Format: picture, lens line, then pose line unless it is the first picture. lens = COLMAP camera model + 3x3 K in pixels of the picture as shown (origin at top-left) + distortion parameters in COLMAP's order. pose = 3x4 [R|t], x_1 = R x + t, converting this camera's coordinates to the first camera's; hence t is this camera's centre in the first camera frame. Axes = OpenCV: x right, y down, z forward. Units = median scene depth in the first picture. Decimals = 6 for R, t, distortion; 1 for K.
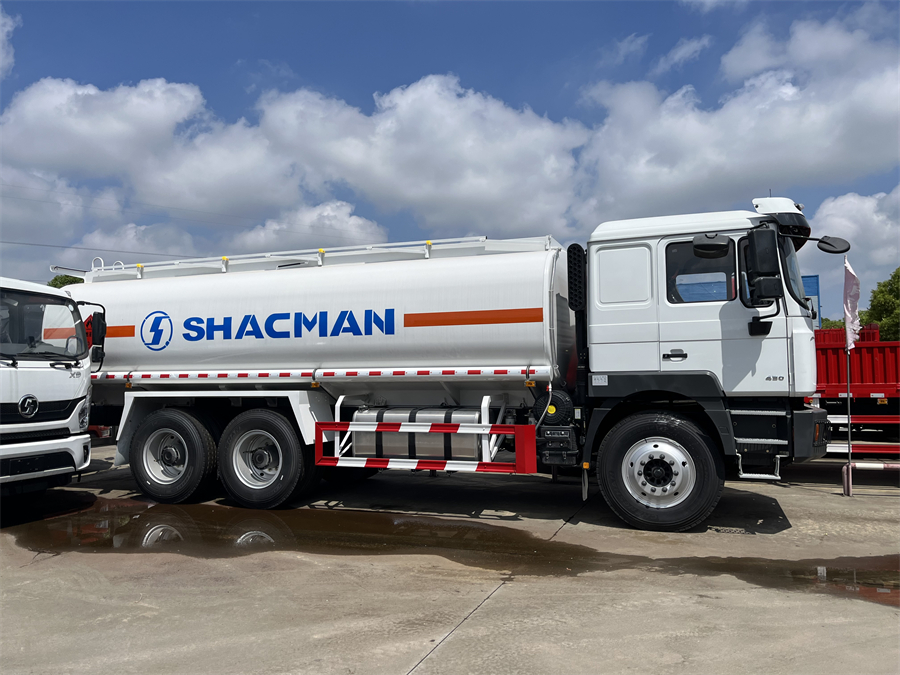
lens RADIAL K [[693.2, 0, 450.0], [0, 693.2, 337.5], [0, 0, 1]] dist [0.009956, 0.001990]
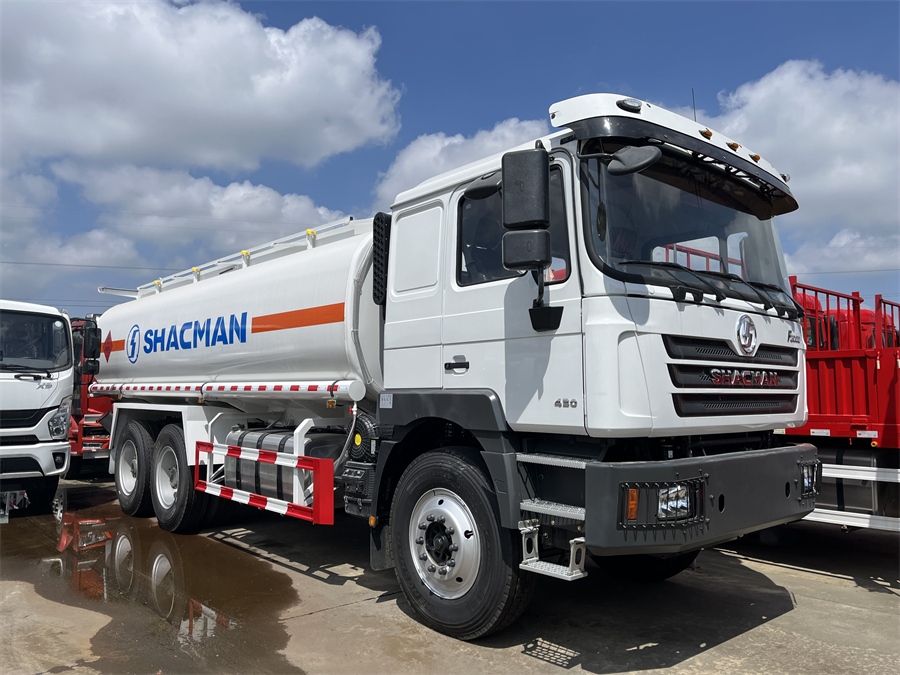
lens RADIAL K [[689.9, 0, 448.6], [0, 689.9, 334.2], [0, 0, 1]] dist [0.013945, -0.003300]
pose [[0.880789, -0.024286, -0.472885, 0.570552], [0.010878, 0.999458, -0.031068, 0.015333], [0.473384, 0.022220, 0.880576, 0.386867]]
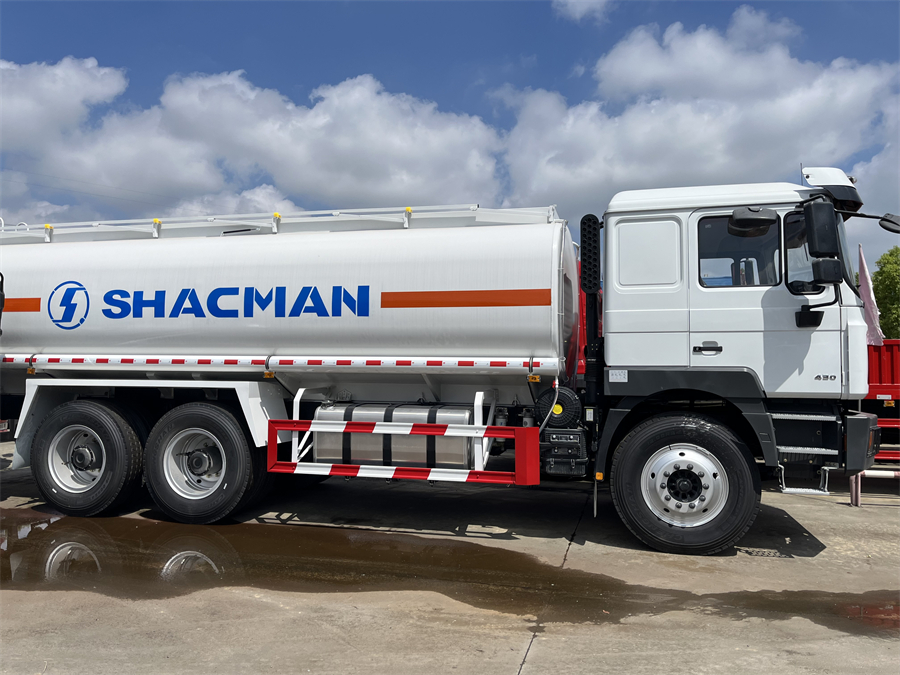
lens RADIAL K [[690.5, 0, 445.5], [0, 690.5, 335.9], [0, 0, 1]] dist [0.013962, -0.003625]
pose [[0.994480, 0.024114, 0.102113, -0.076403], [-0.025108, 0.999649, 0.008456, 0.010244], [-0.101873, -0.010973, 0.994737, 0.170853]]
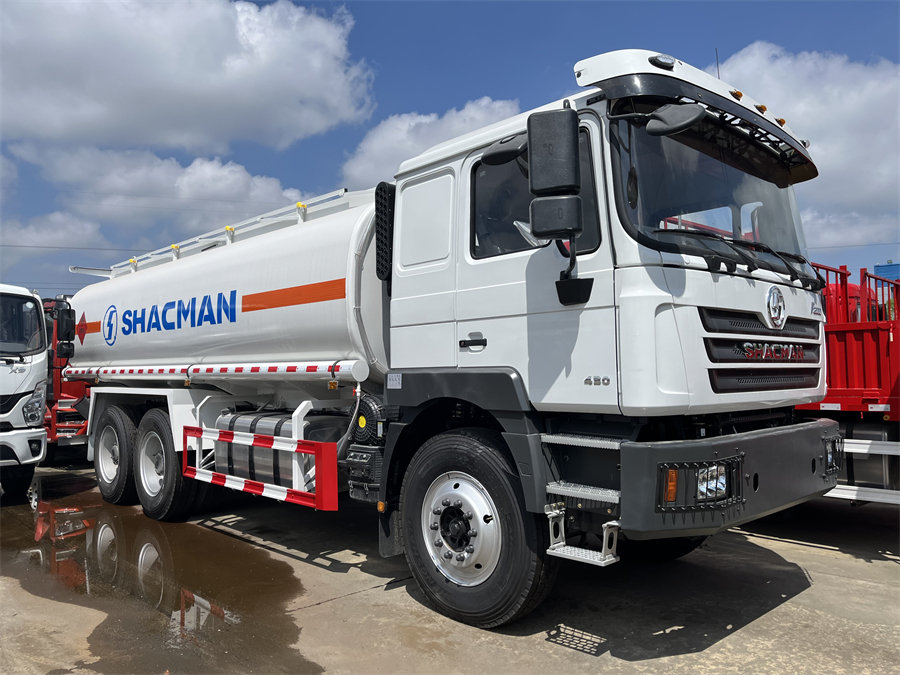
lens RADIAL K [[690.5, 0, 445.5], [0, 690.5, 335.9], [0, 0, 1]] dist [0.013962, -0.003625]
pose [[0.897797, -0.019449, -0.439980, 0.523078], [0.022457, 0.999746, 0.001630, 0.016888], [0.439837, -0.011344, 0.898006, 0.398323]]
